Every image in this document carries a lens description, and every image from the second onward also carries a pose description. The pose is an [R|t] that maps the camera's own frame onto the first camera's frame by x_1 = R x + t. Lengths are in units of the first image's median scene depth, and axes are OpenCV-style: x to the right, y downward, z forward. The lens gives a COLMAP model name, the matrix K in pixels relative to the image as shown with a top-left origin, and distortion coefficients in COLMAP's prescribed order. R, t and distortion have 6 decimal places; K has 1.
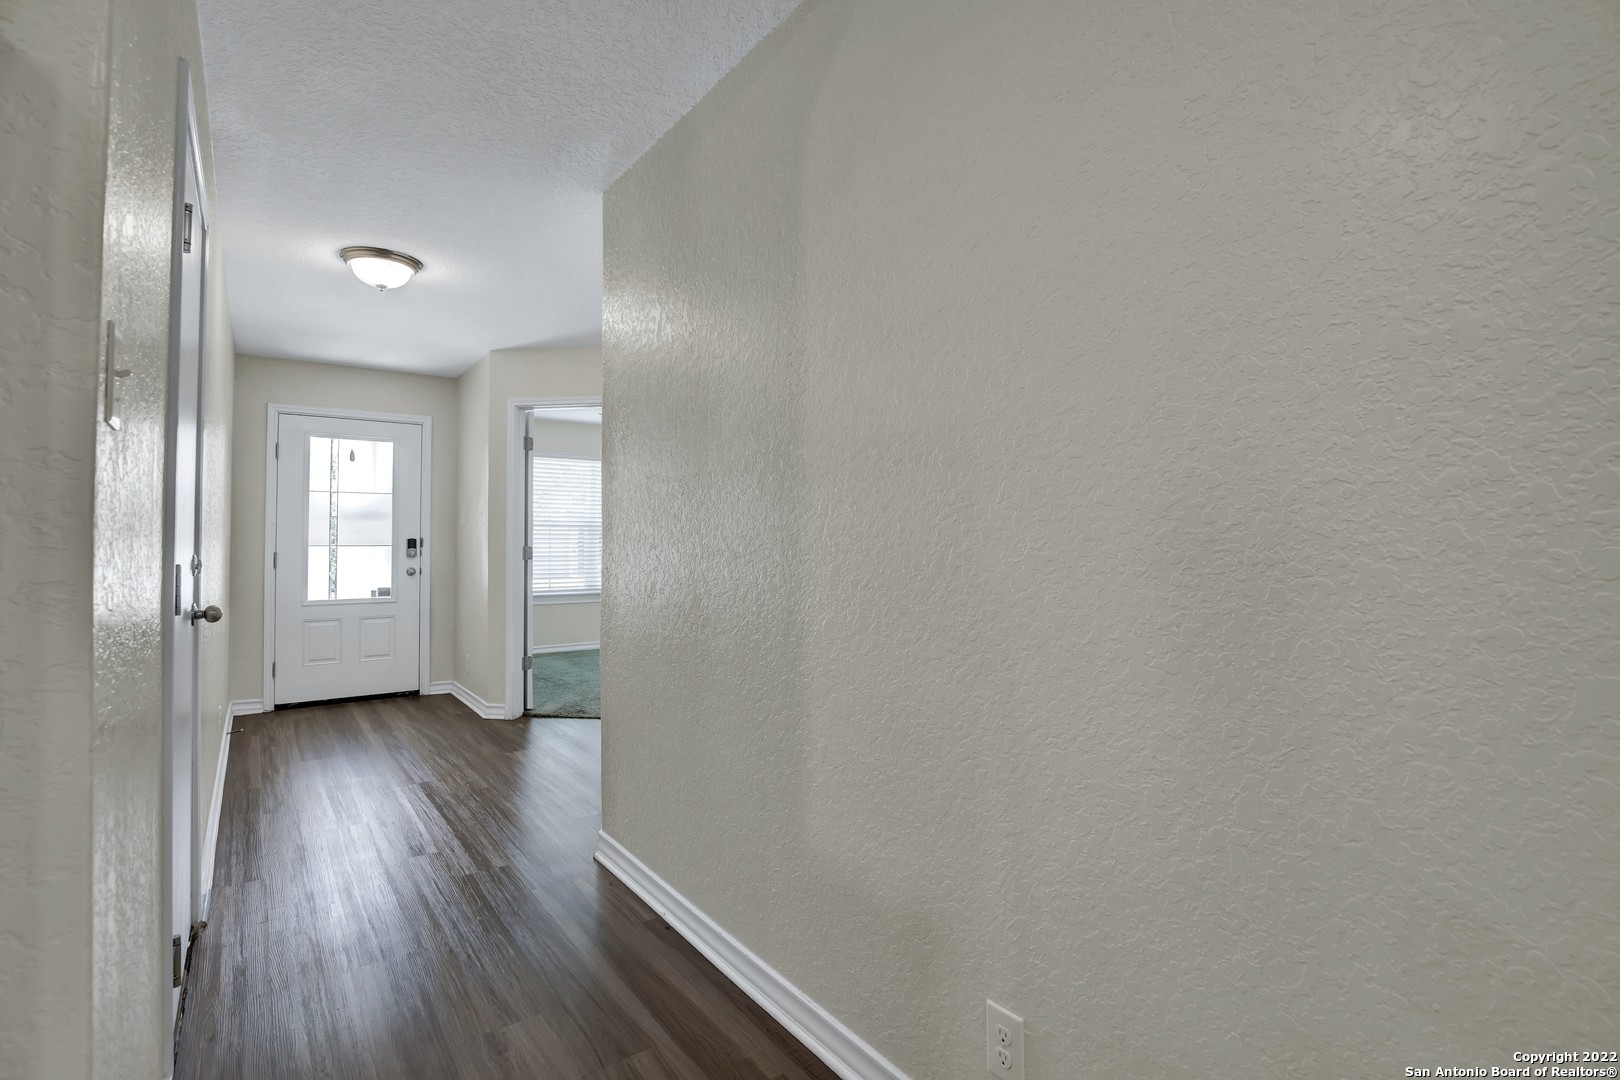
lens RADIAL K [[754.4, 0, 810.4], [0, 754.4, 526.5], [0, 0, 1]] dist [-0.026278, 0.003636]
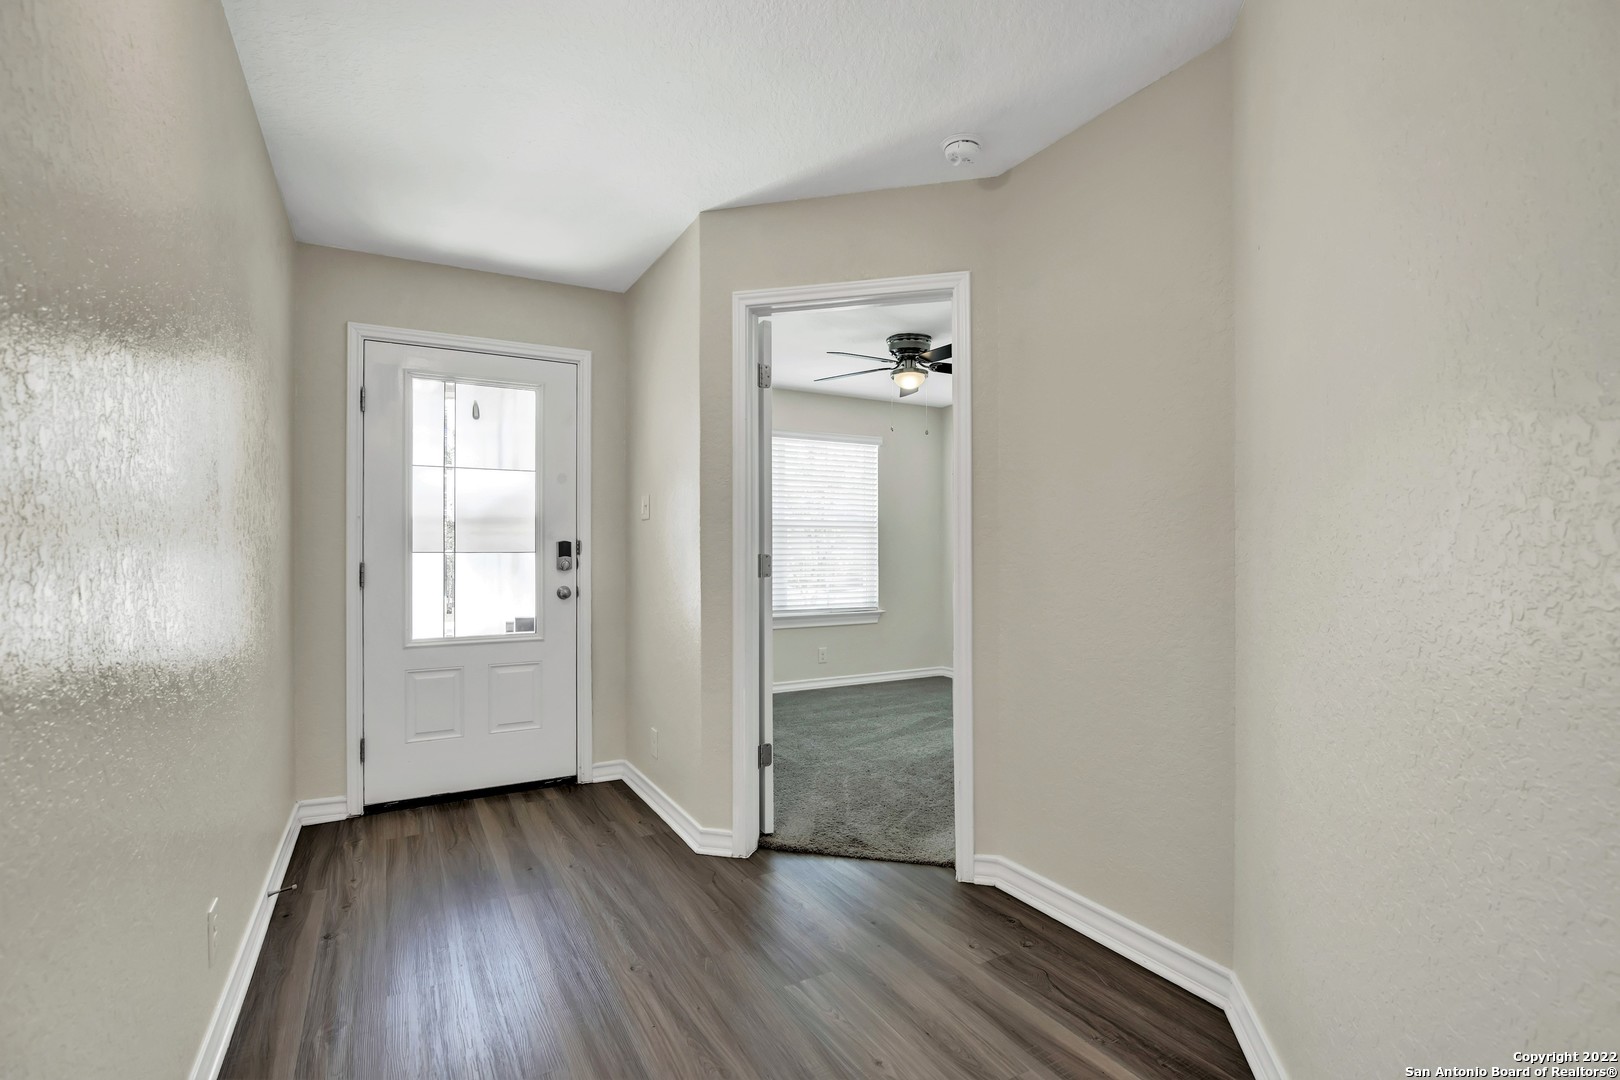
lens RADIAL K [[754.4, 0, 807.5], [0, 754.4, 551.9], [0, 0, 1]] dist [-0.026278, 0.003636]
pose [[0.991109, 0.002865, -0.133025, -0.254891], [0.000325, 0.999713, 0.023951, 0.010489], [0.133056, -0.023781, 0.990823, 0.413209]]
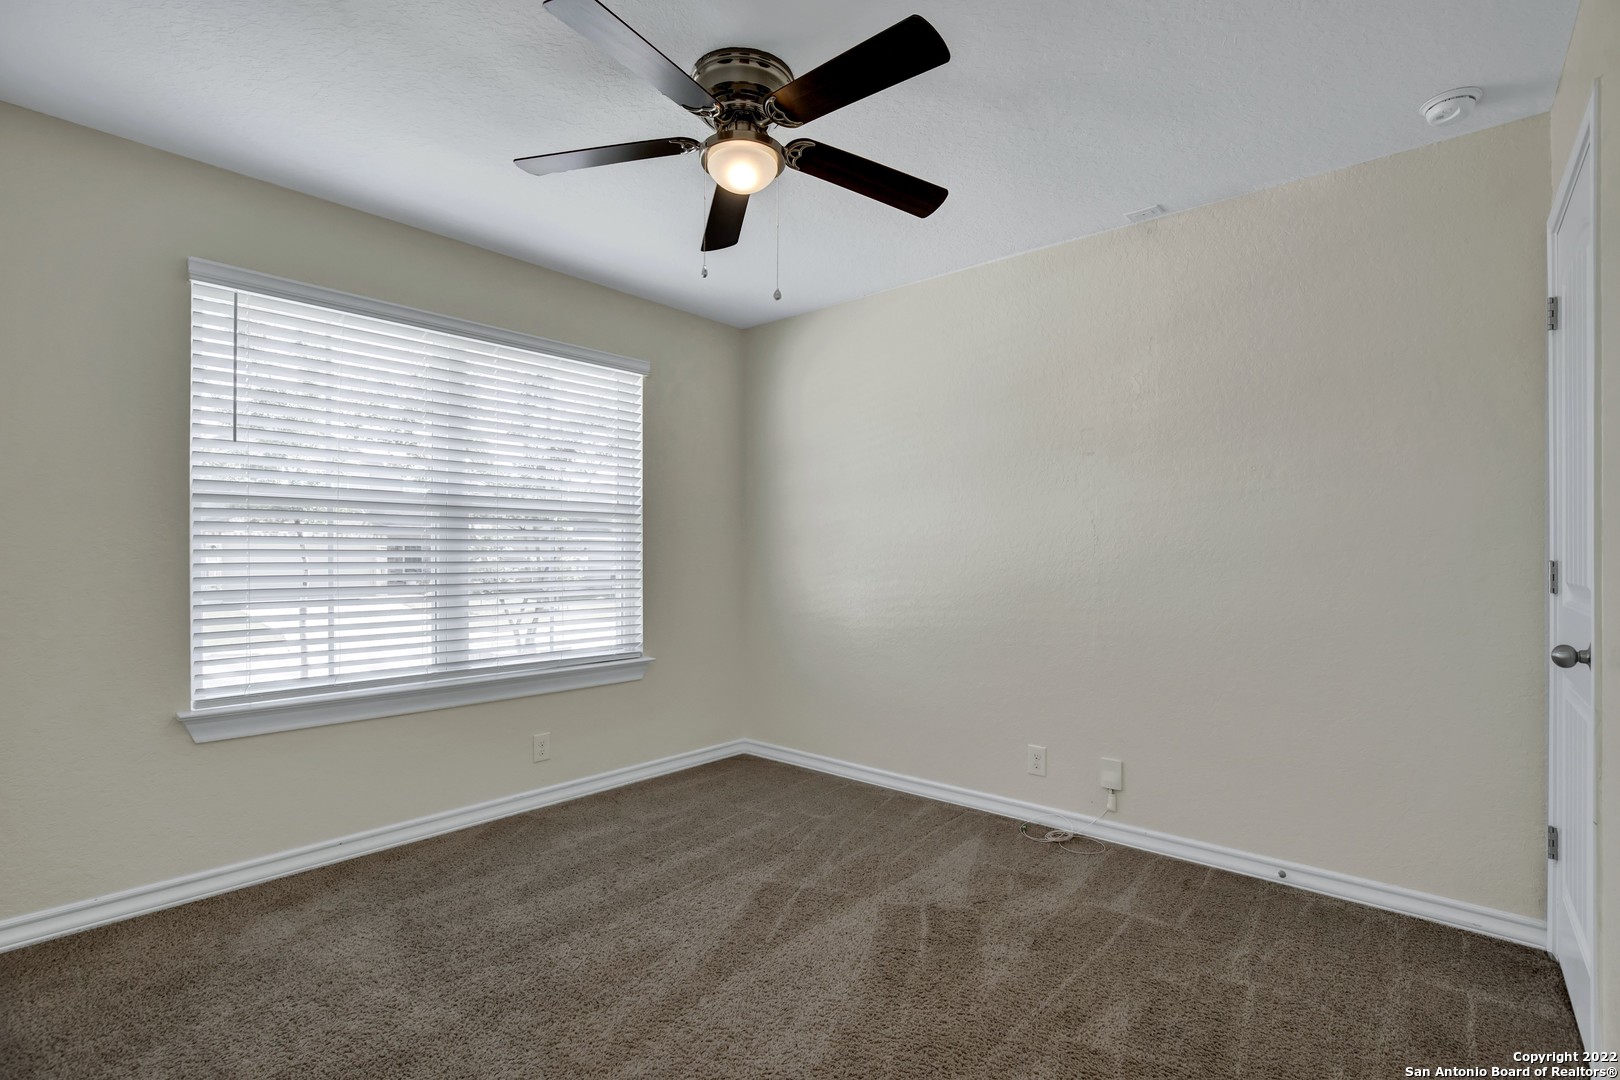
lens RADIAL K [[754.4, 0, 809.9], [0, 754.4, 555.1], [0, 0, 1]] dist [-0.026278, 0.003636]
pose [[0.977322, 0.001339, 0.211757, -0.276581], [-0.005293, 0.999822, 0.018106, 0.016827], [-0.211695, -0.018816, 0.977155, 0.650013]]
